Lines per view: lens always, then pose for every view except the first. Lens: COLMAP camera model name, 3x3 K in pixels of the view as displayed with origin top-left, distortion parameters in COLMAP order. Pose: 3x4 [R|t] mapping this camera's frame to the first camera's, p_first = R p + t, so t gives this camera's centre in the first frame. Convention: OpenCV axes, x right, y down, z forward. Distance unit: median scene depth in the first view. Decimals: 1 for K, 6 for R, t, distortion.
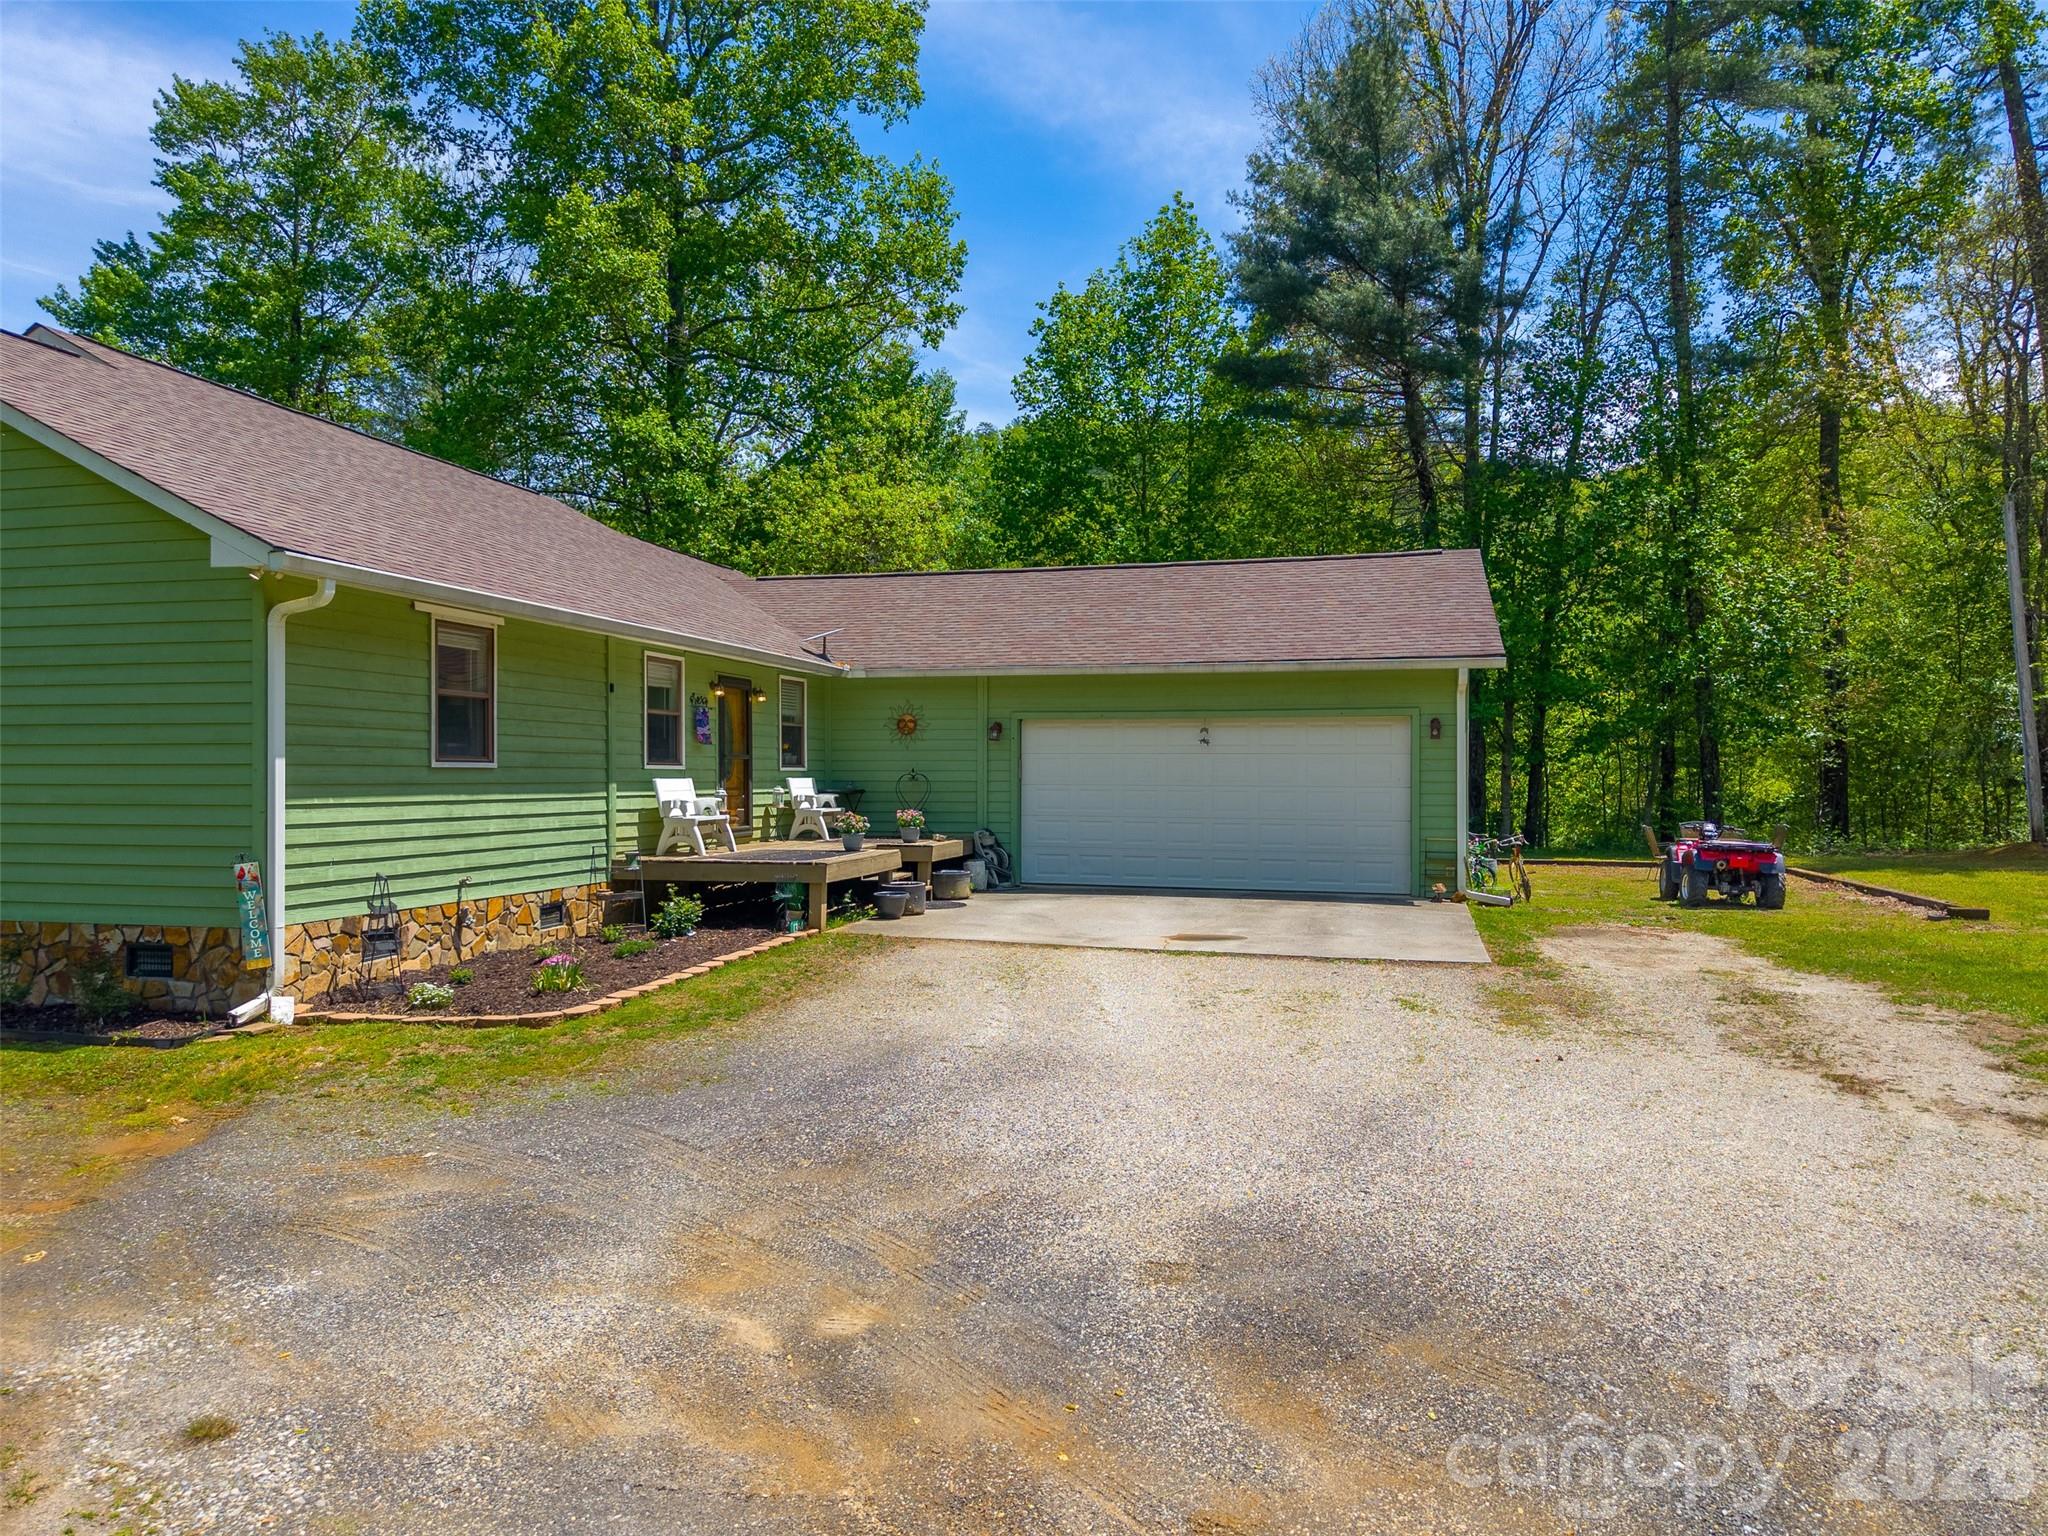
lens RADIAL K [[1378.8, 0, 1024.0], [0, 1378.8, 768.0], [0, 0, 1]] dist [0.003224, -0.004175]
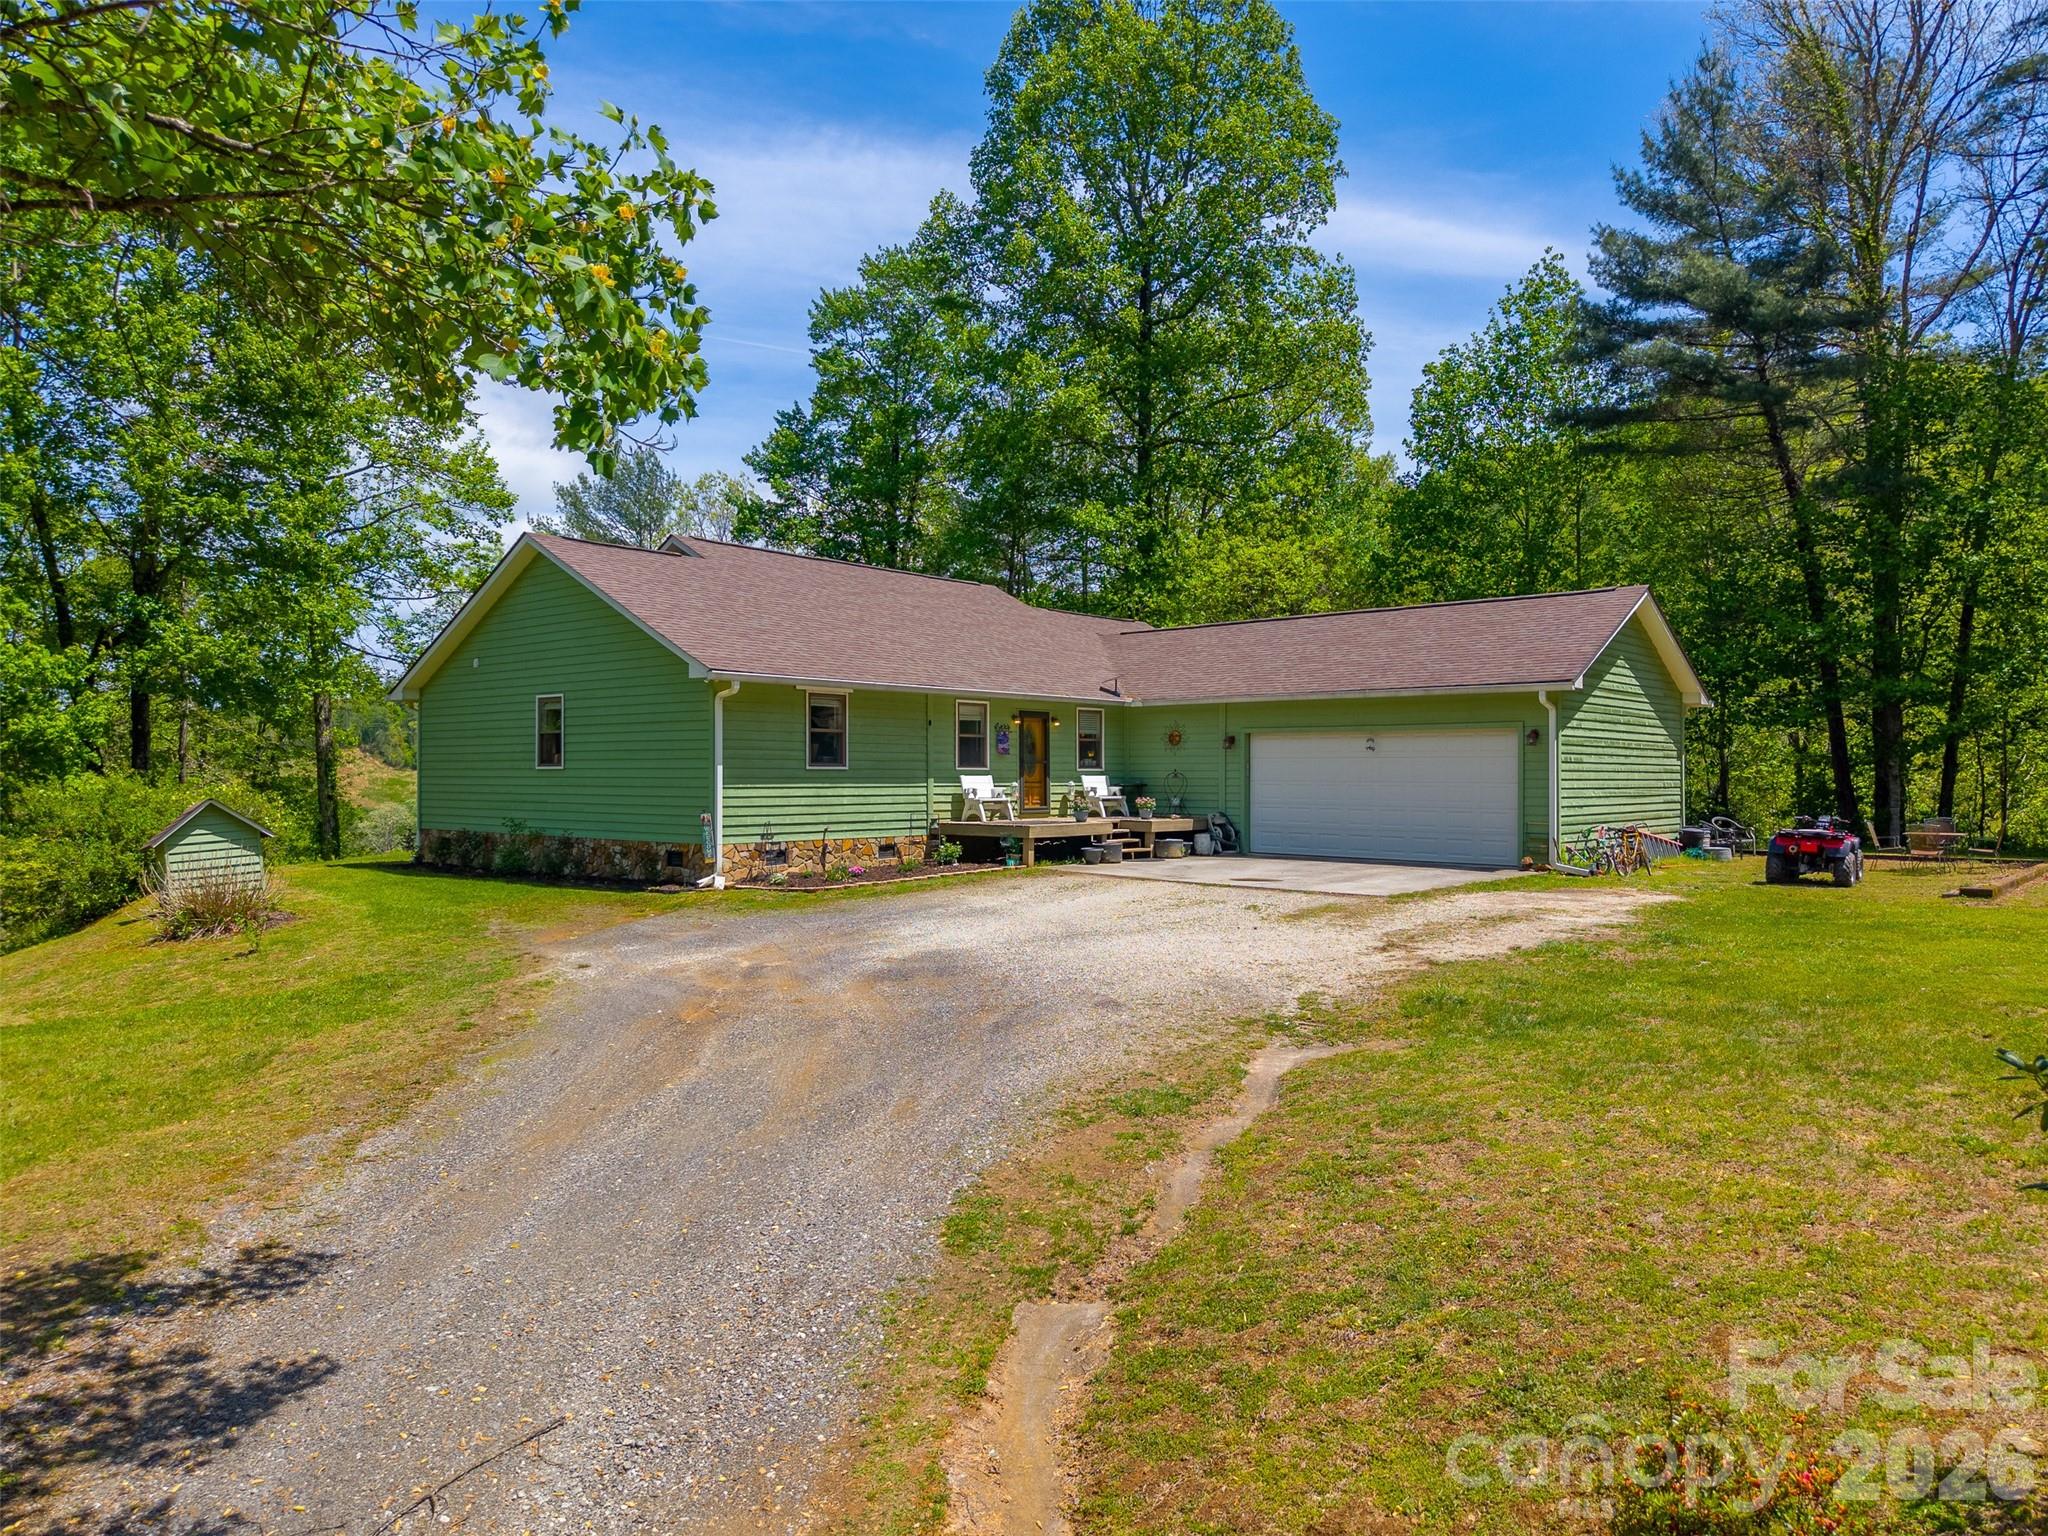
lens RADIAL K [[1346.7, 0, 1024.0], [0, 1346.7, 768.0], [0, 0, 1]] dist [0.064516, -0.001454]
pose [[0.891464, -0.002708, -0.453084, 0.578969], [0.002664, 0.999996, -0.000735, -0.000049], [0.453085, -0.000552, 0.891467, -0.455136]]
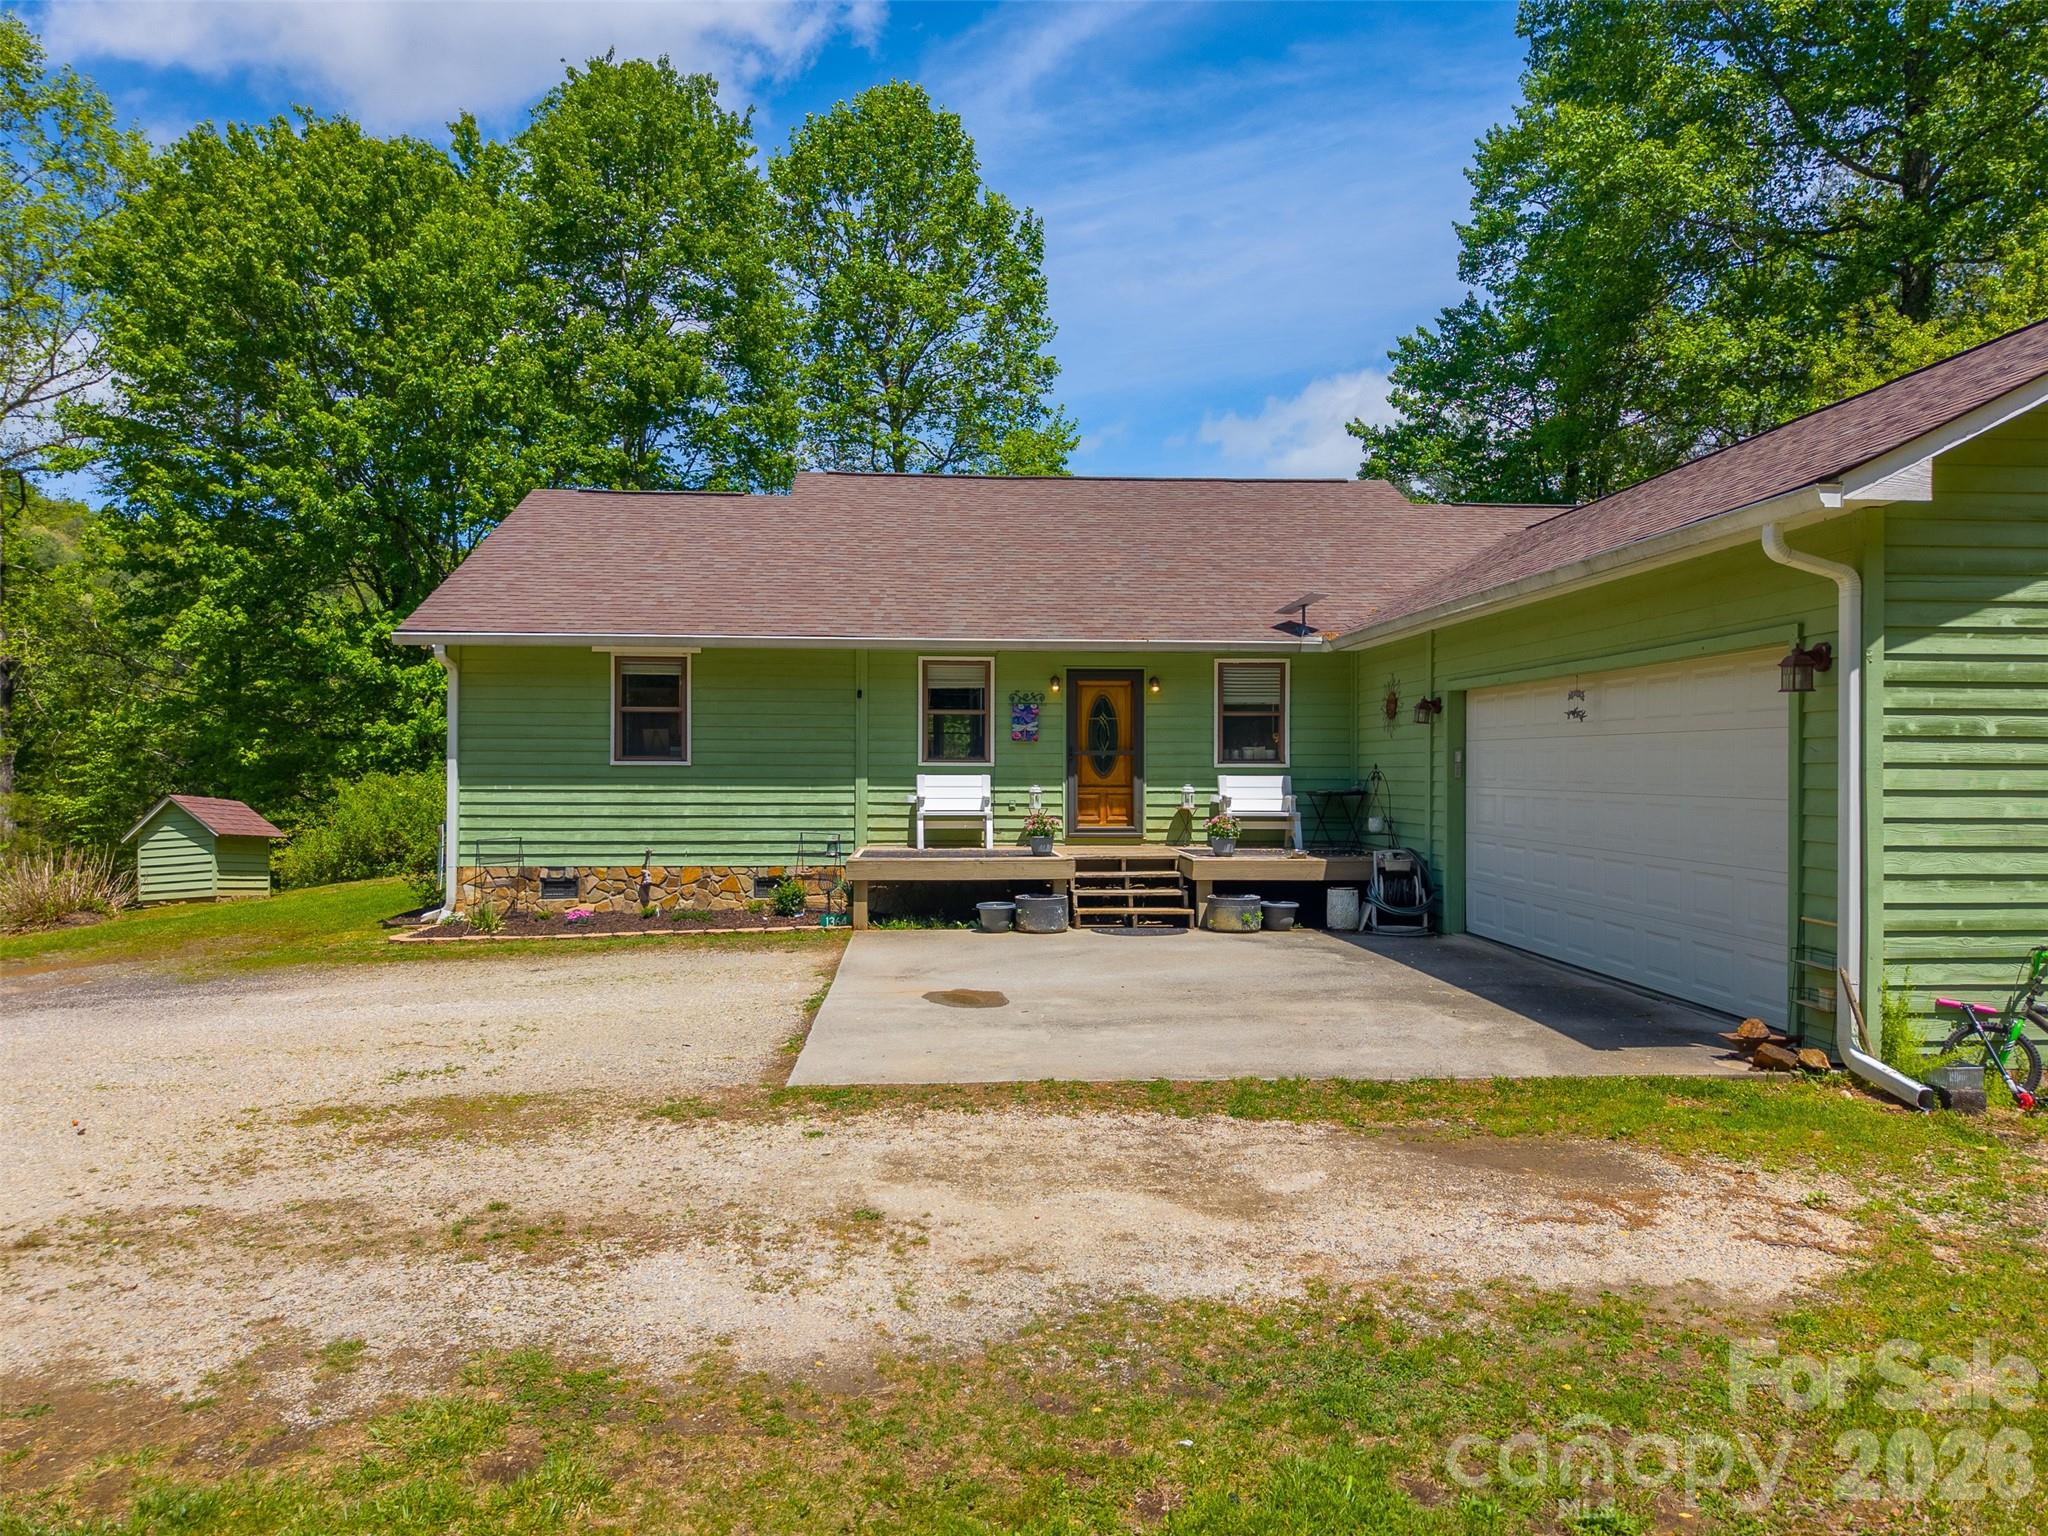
lens RADIAL K [[1378.8, 0, 1024.0], [0, 1378.8, 768.0], [0, 0, 1]] dist [0.003224, -0.004175]
pose [[0.319117, -0.003513, -0.947709, 0.819200], [0.002828, 0.999992, -0.002755, 0.006071], [0.947711, -0.001801, 0.319125, 0.784695]]
